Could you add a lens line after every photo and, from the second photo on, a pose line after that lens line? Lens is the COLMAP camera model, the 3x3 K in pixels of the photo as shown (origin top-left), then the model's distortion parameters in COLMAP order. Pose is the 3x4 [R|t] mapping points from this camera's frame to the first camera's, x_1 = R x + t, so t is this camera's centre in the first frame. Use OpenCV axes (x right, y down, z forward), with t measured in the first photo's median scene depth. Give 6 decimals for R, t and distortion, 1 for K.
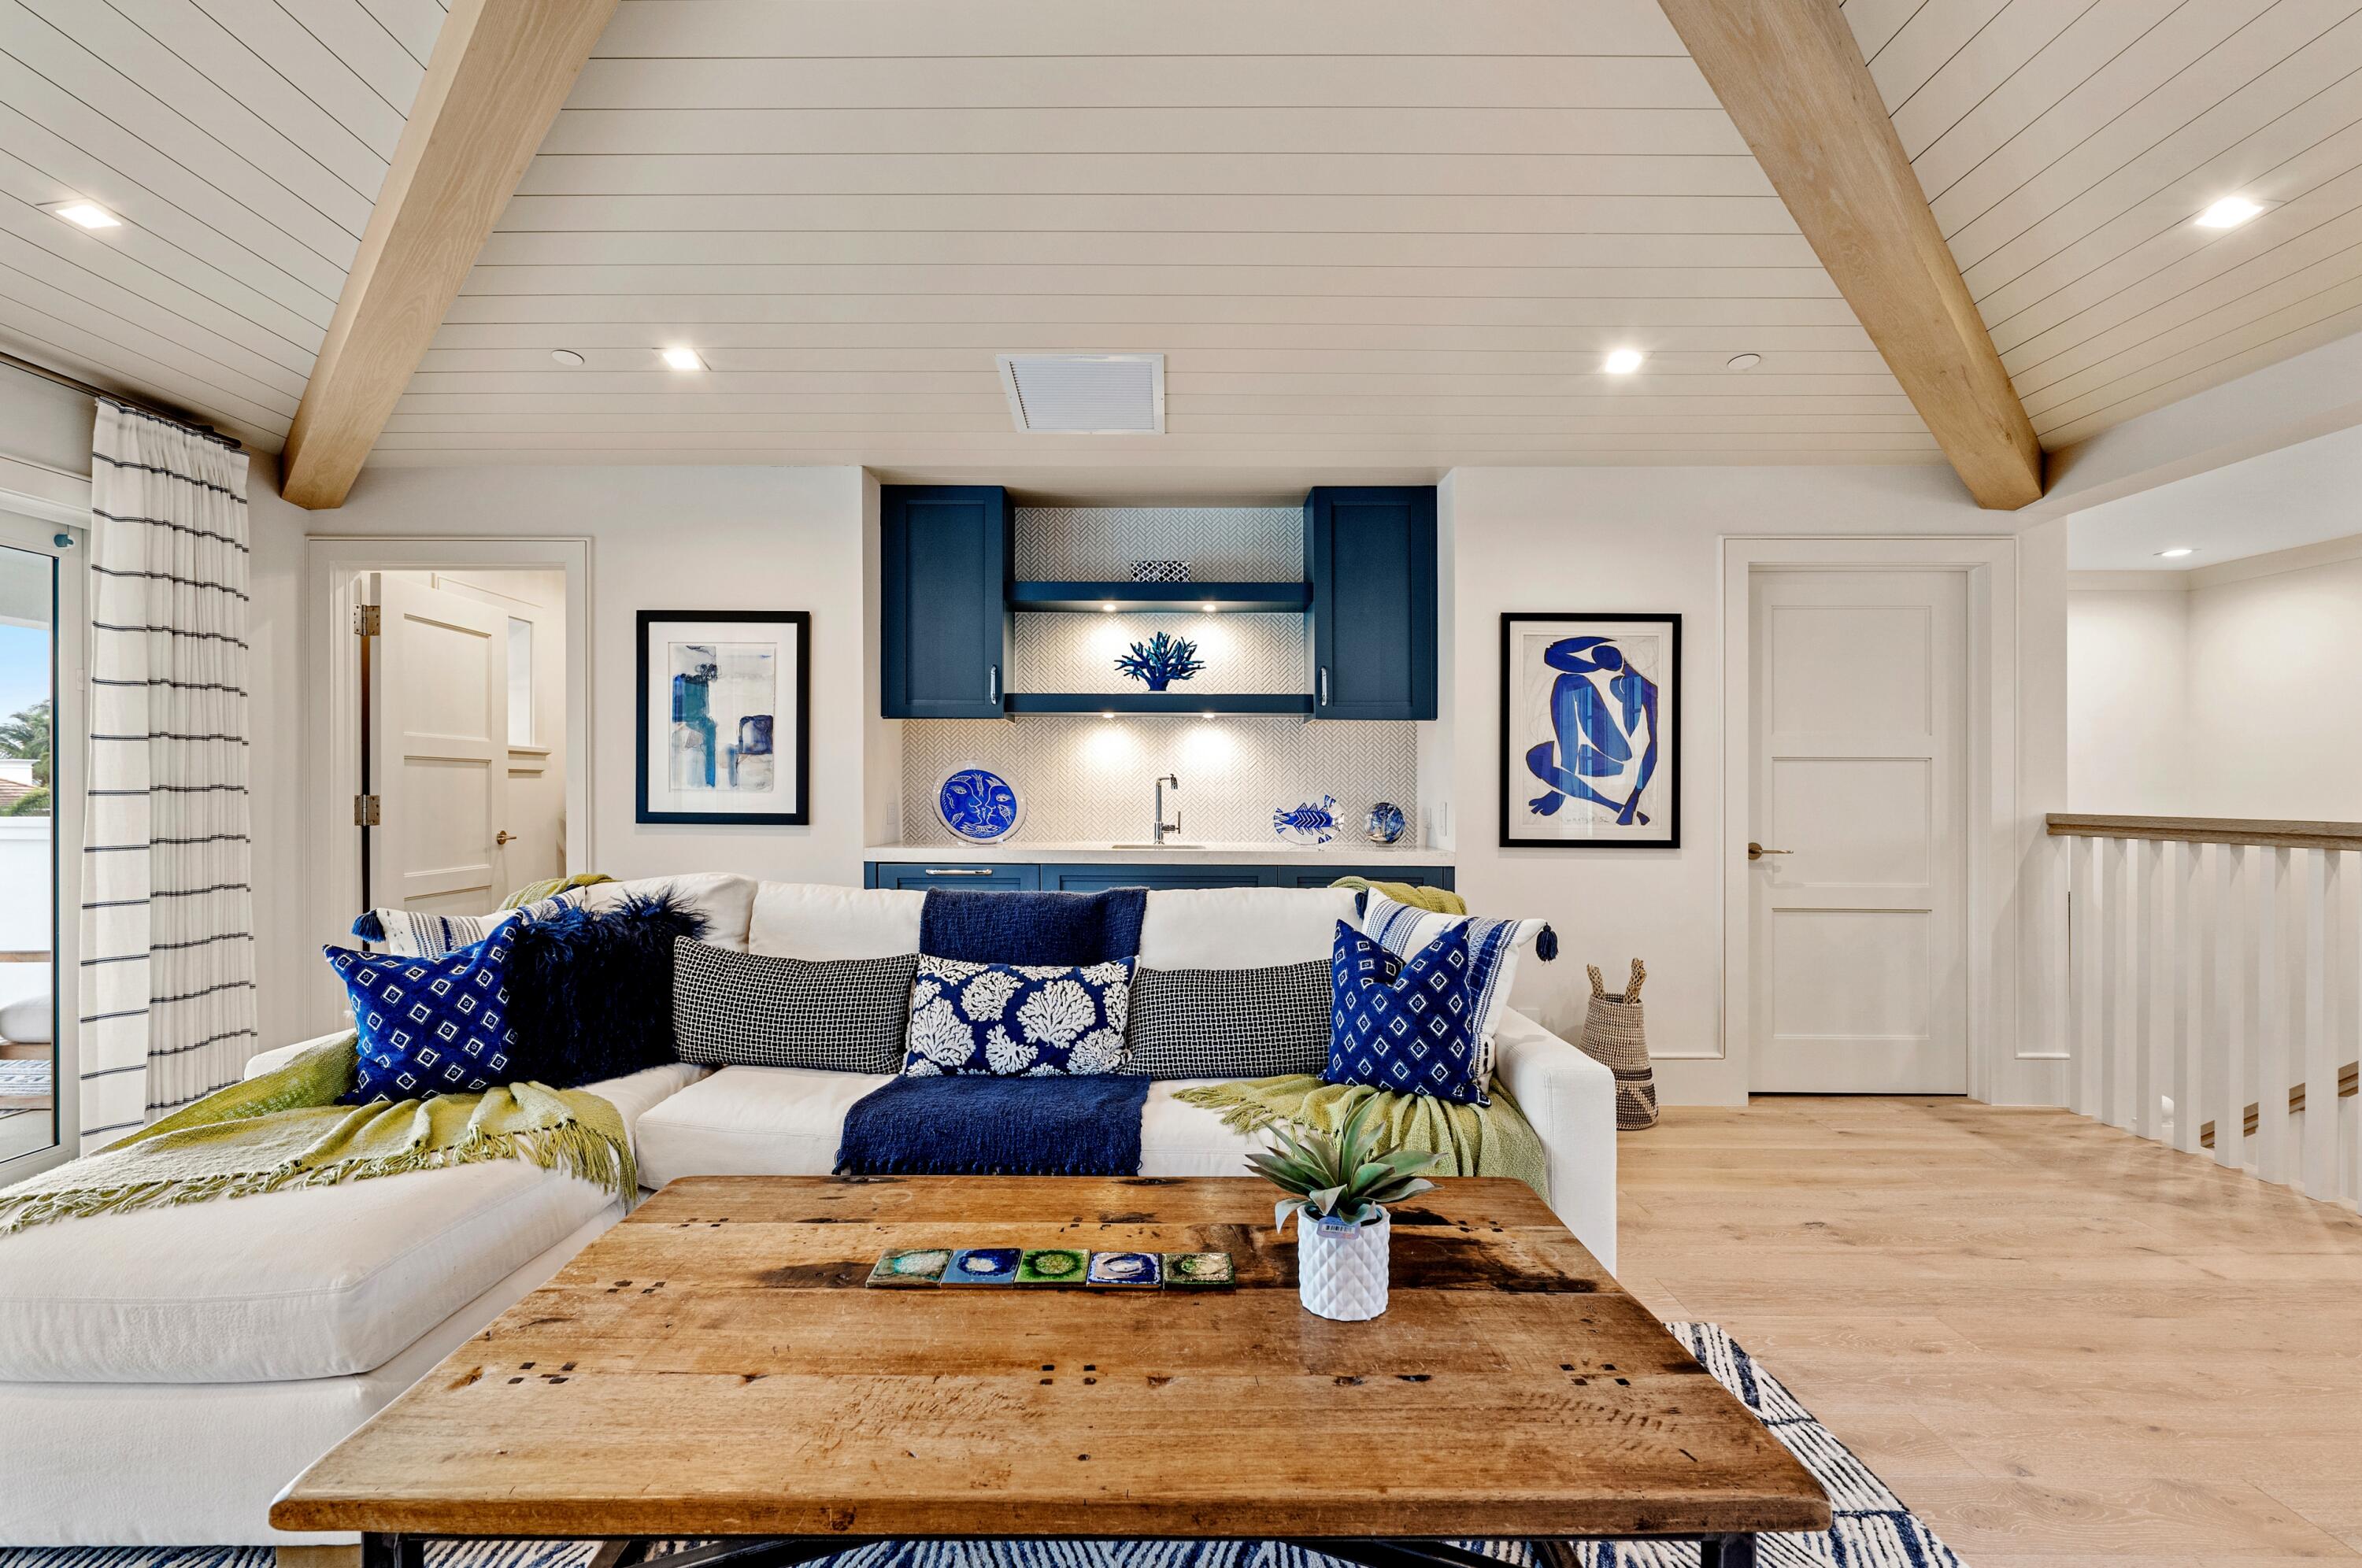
lens RADIAL K [[1094.9, 0, 1171.0], [0, 1094.9, 785.5], [0, 0, 1]] dist [-0.011062, 0.003394]
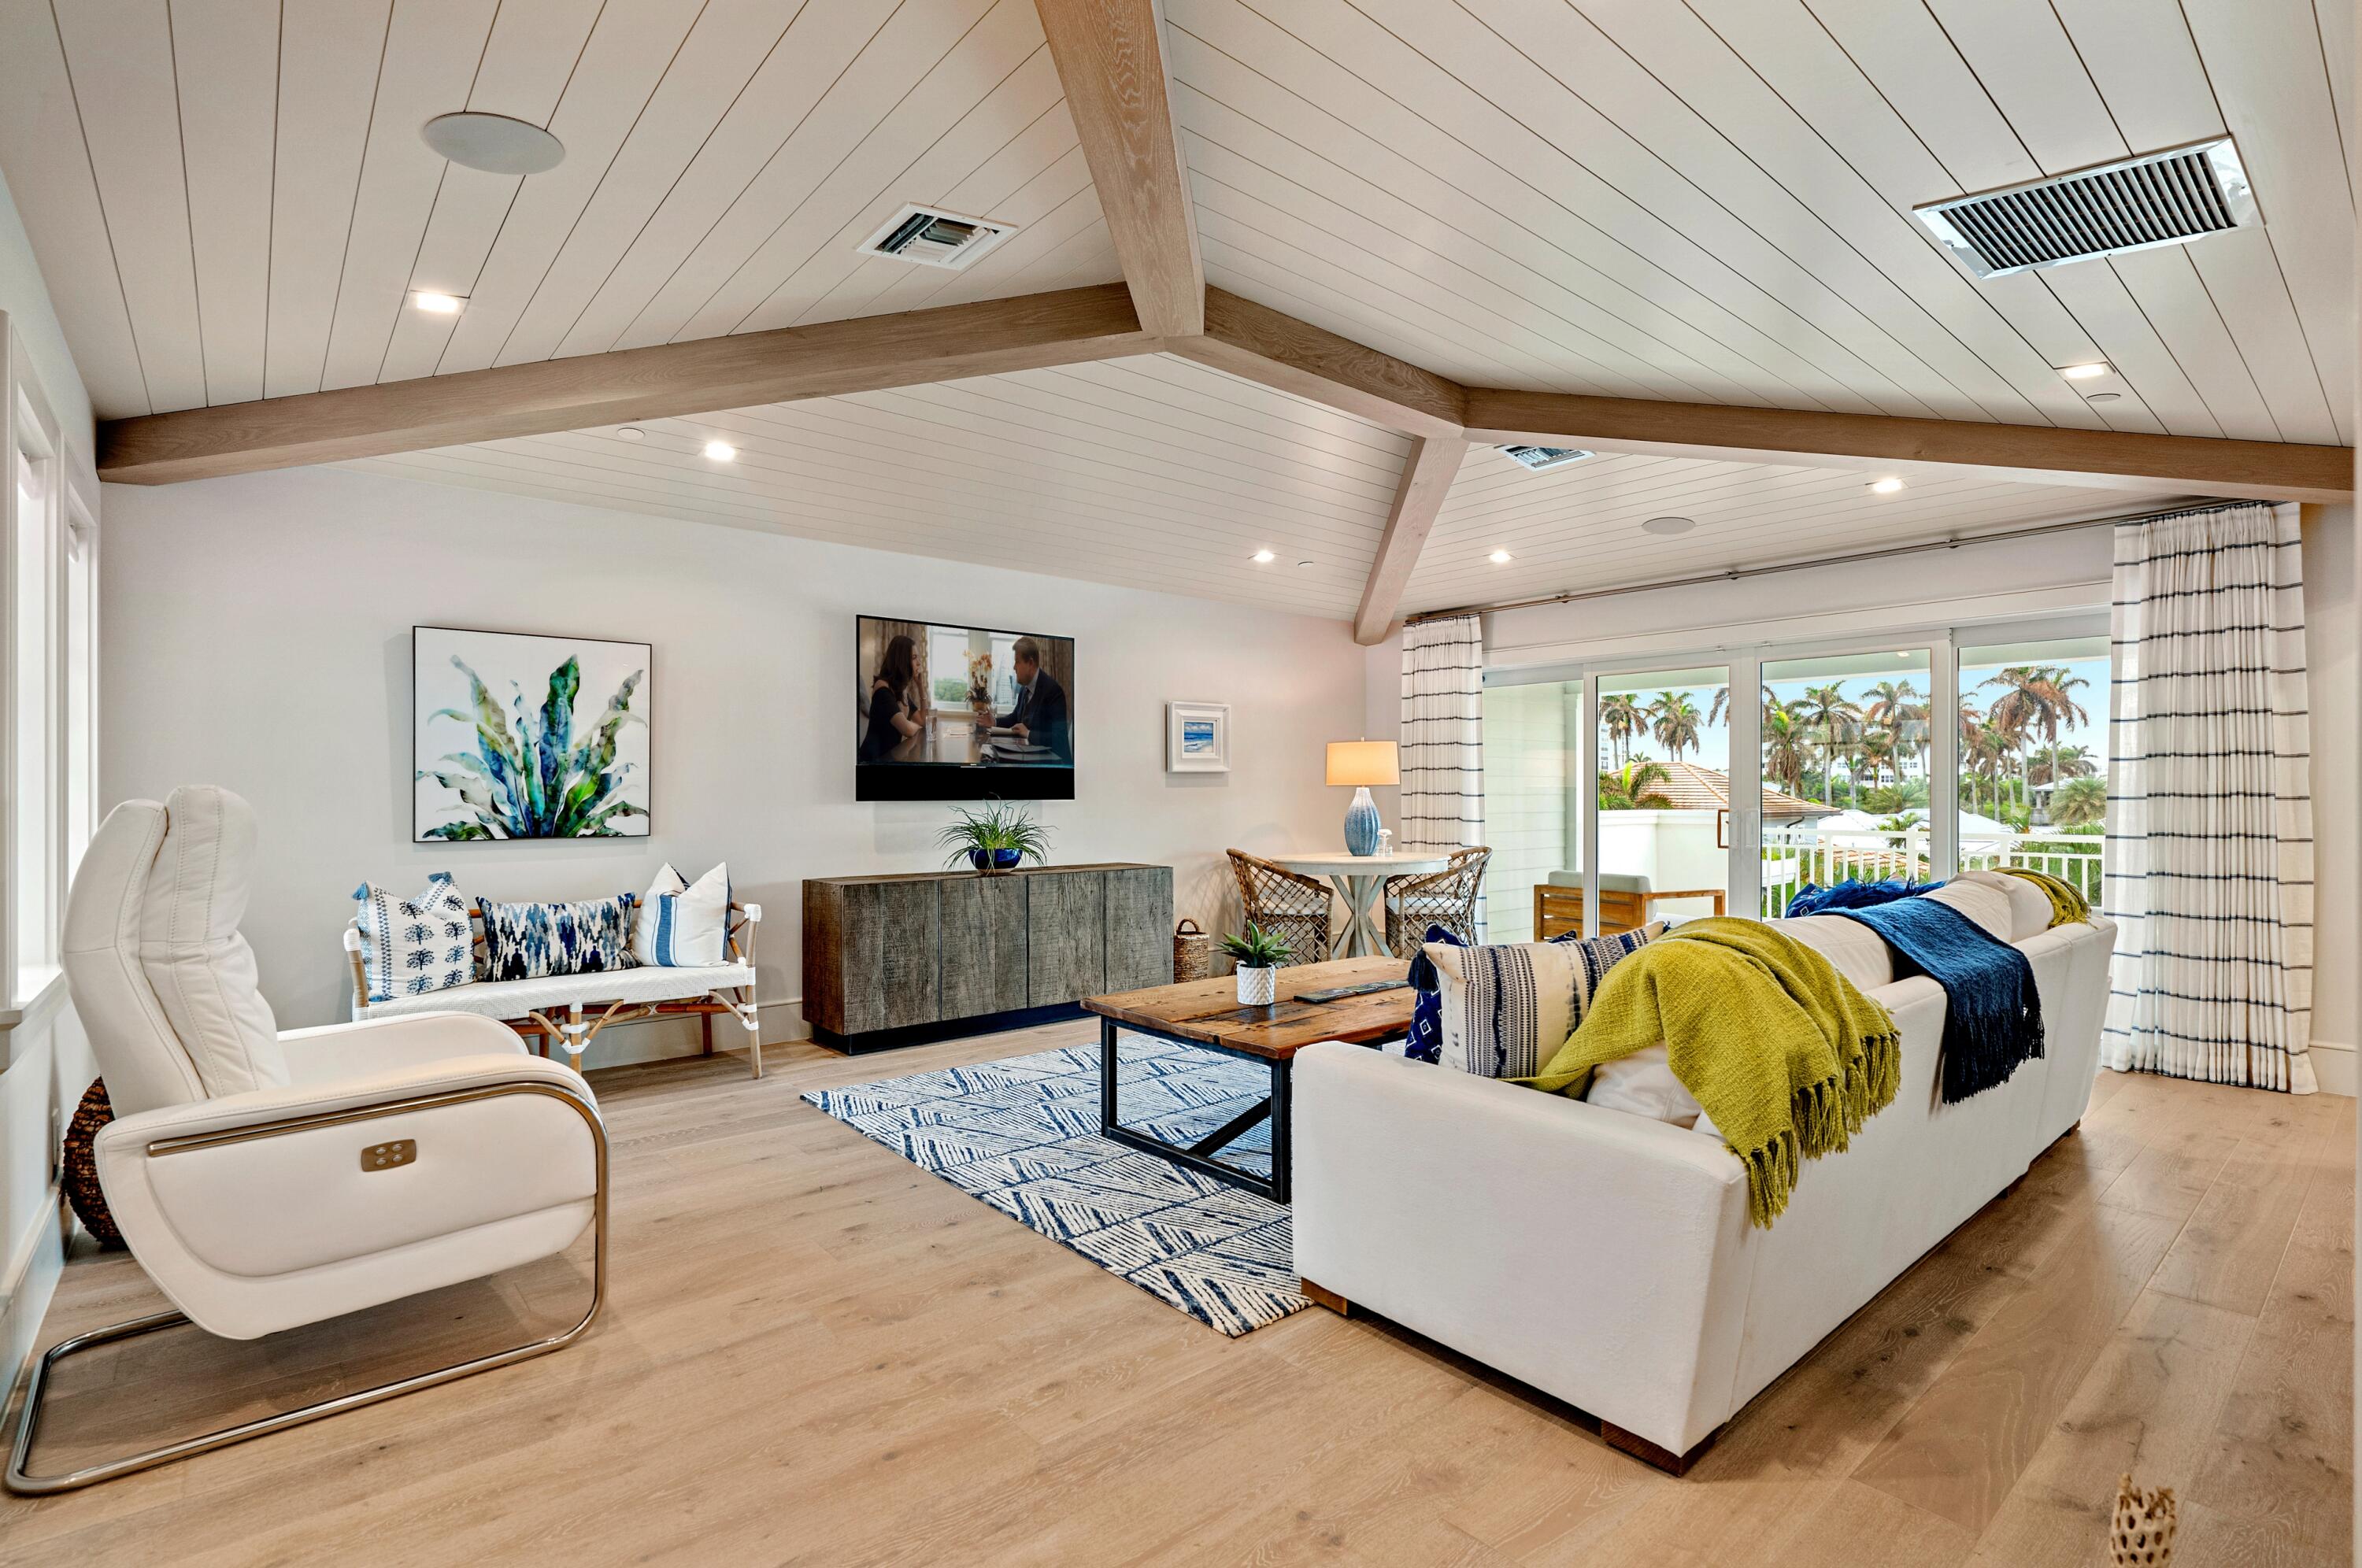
lens RADIAL K [[1094.9, 0, 1172.7], [0, 1094.9, 785.2], [0, 0, 1]] dist [-0.011062, 0.003394]
pose [[-0.760606, -0.008656, -0.649156, 0.690537], [-0.002366, 0.999941, -0.010561, 0.005367], [0.649210, -0.006497, -0.760582, 1.002178]]
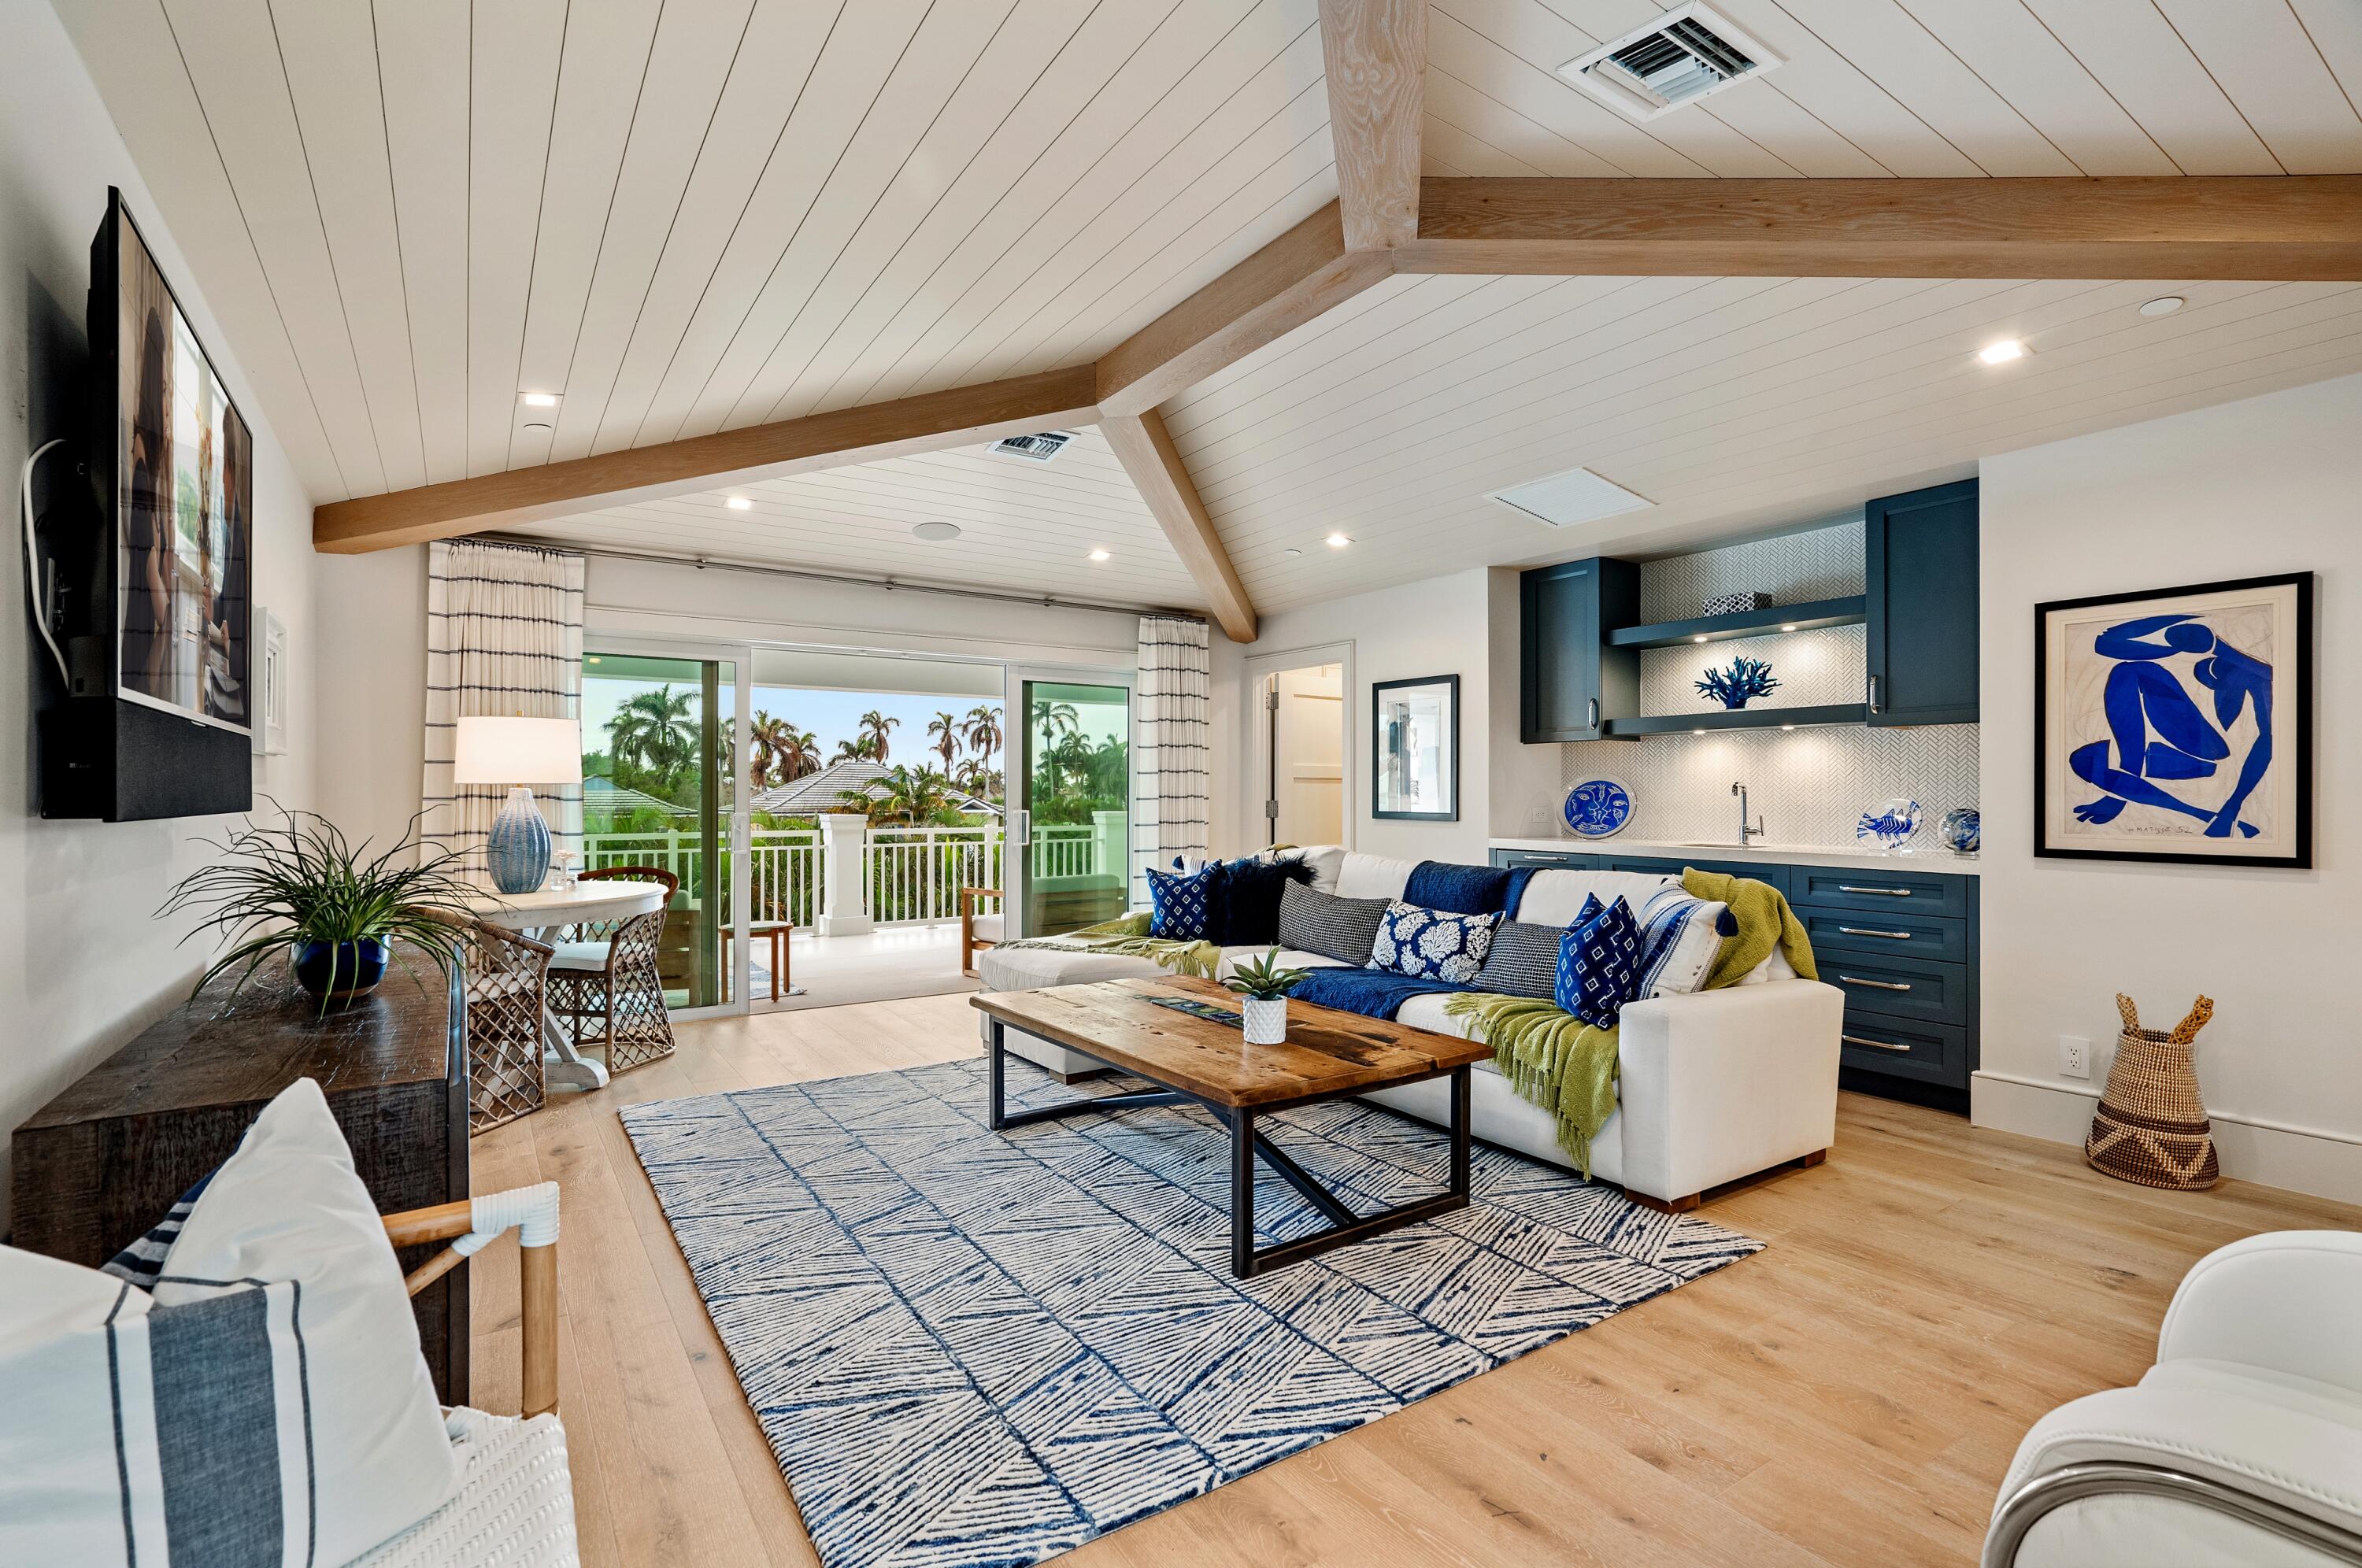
lens RADIAL K [[1094.9, 0, 1177.1], [0, 1094.9, 793.6], [0, 0, 1]] dist [-0.011062, 0.003394]
pose [[0.557675, -0.004981, -0.830045, 0.659235], [0.004595, 0.999985, -0.002914, 0.001735], [0.830047, -0.002189, 0.557689, -0.114813]]
